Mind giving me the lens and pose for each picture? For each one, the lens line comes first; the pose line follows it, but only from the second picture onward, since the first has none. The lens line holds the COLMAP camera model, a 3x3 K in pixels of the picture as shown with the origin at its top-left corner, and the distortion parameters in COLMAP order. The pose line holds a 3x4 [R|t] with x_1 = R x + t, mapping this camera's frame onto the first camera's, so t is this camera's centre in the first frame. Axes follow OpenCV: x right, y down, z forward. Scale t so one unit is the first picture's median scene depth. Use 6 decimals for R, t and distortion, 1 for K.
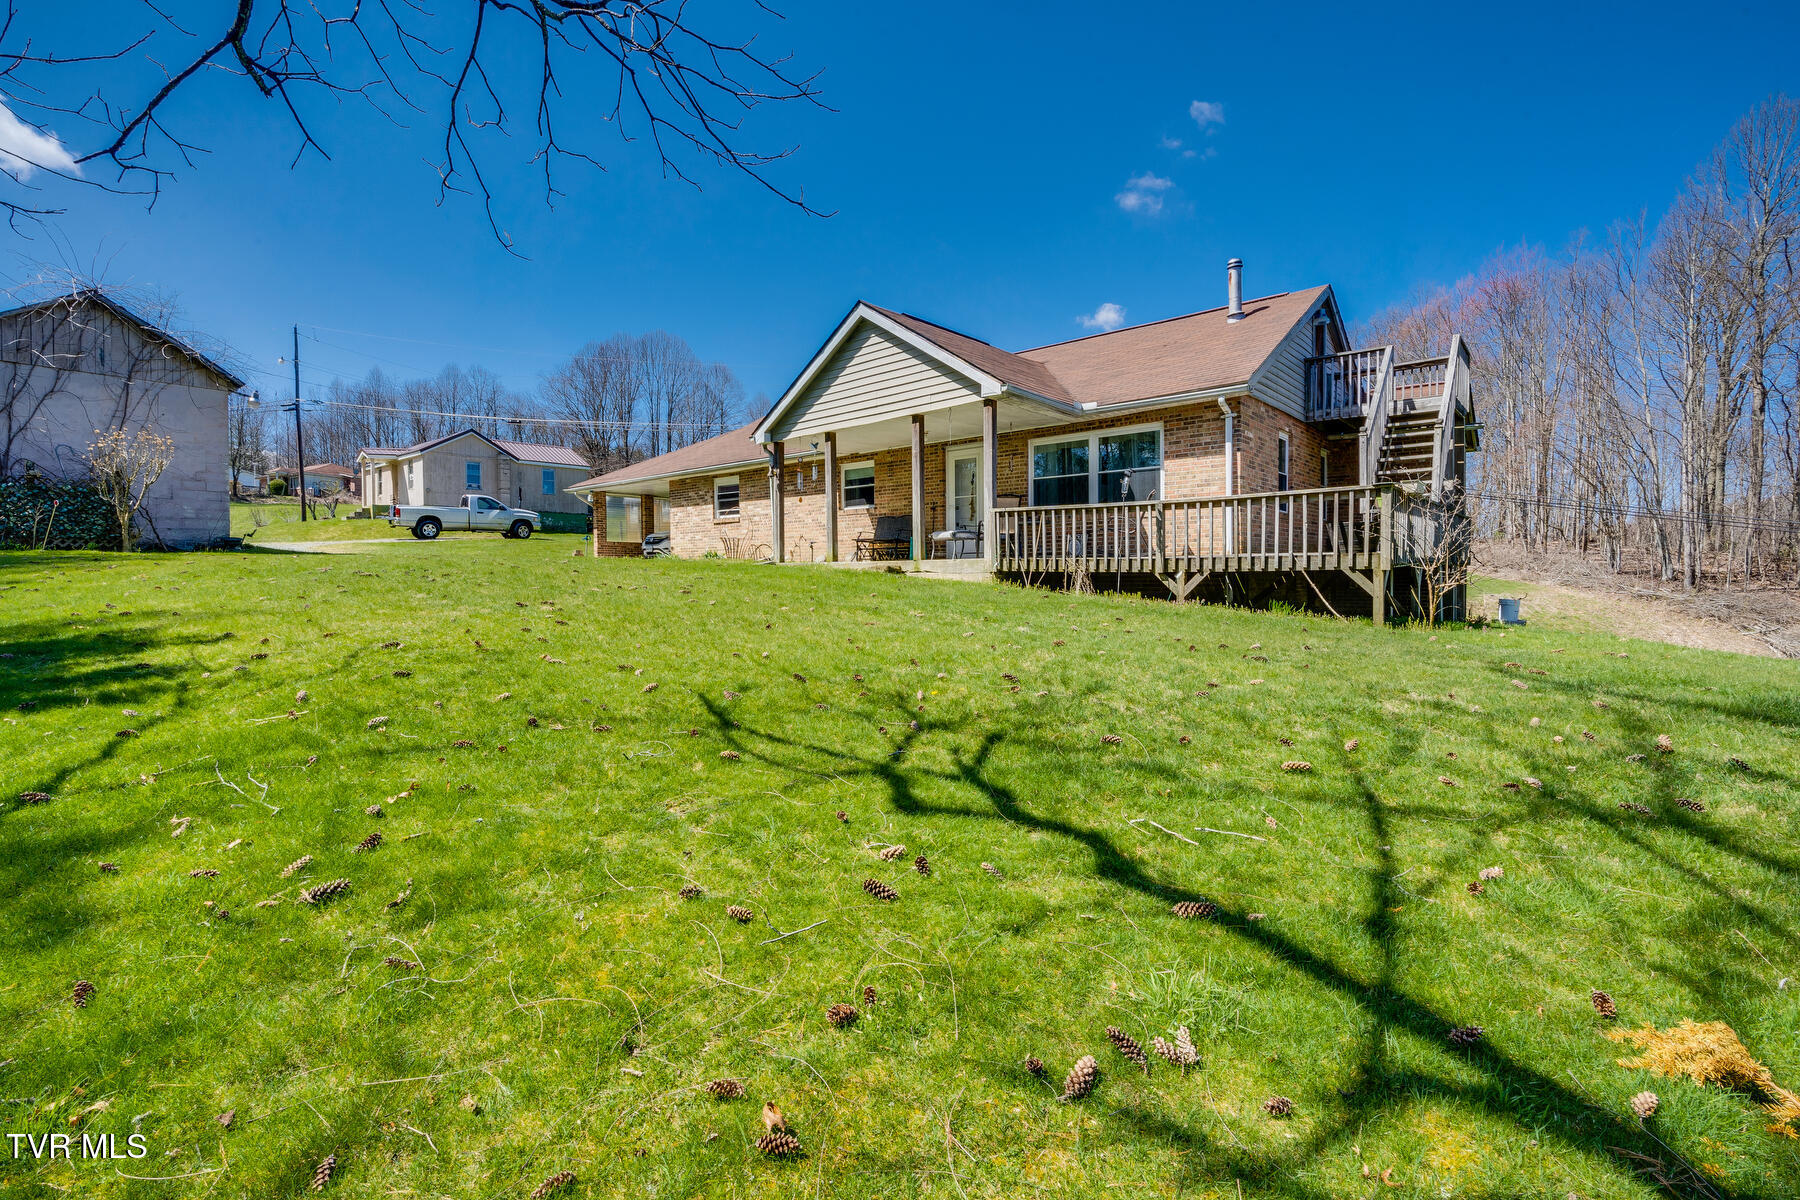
lens RADIAL K [[815.3, 0, 900.0], [0, 815.3, 600.0], [0, 0, 1]] dist [-0.000574, -0.000032]
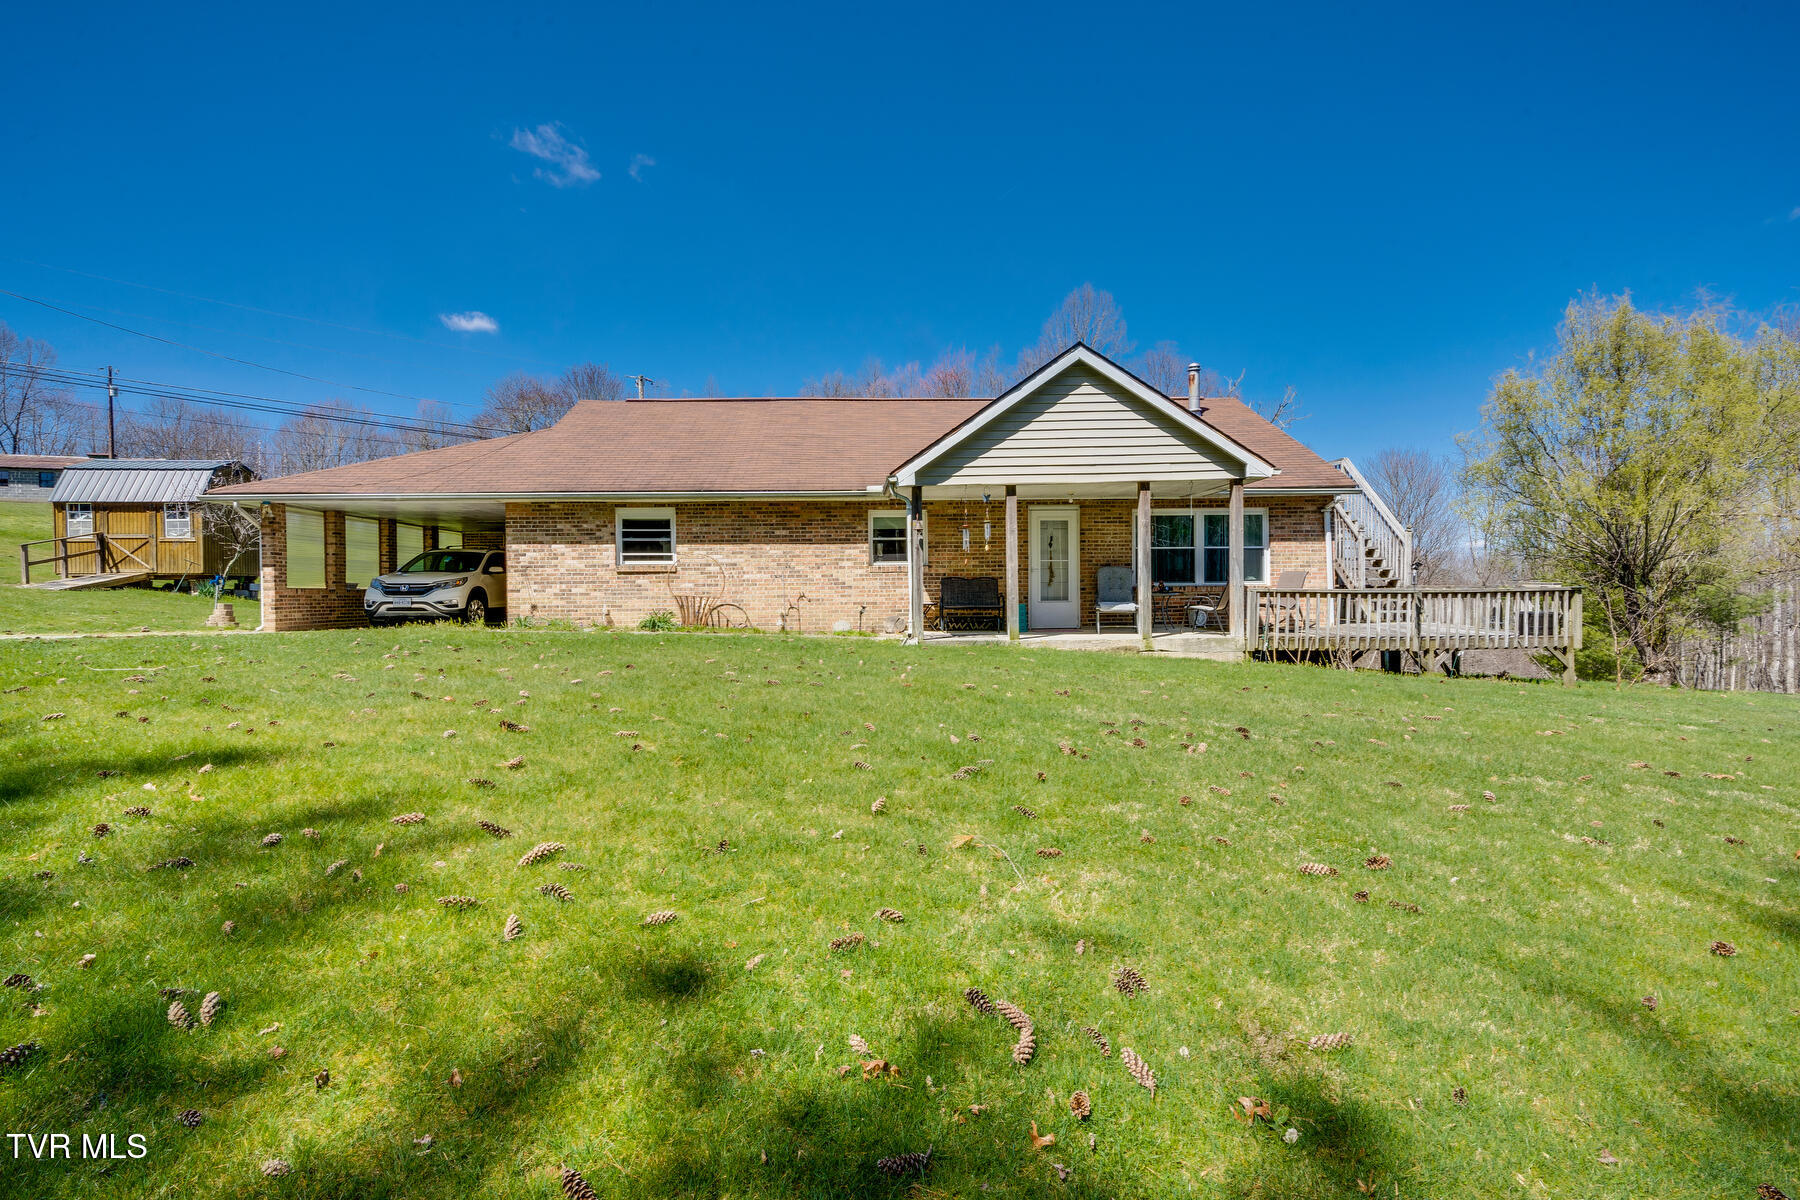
lens RADIAL K [[815.3, 0, 900.0], [0, 815.3, 600.0], [0, 0, 1]] dist [-0.000574, -0.000032]
pose [[0.738171, -0.006157, 0.674586, -0.683469], [0.022690, 0.999619, -0.015704, -0.070783], [-0.674232, 0.026899, 0.738029, 0.428604]]
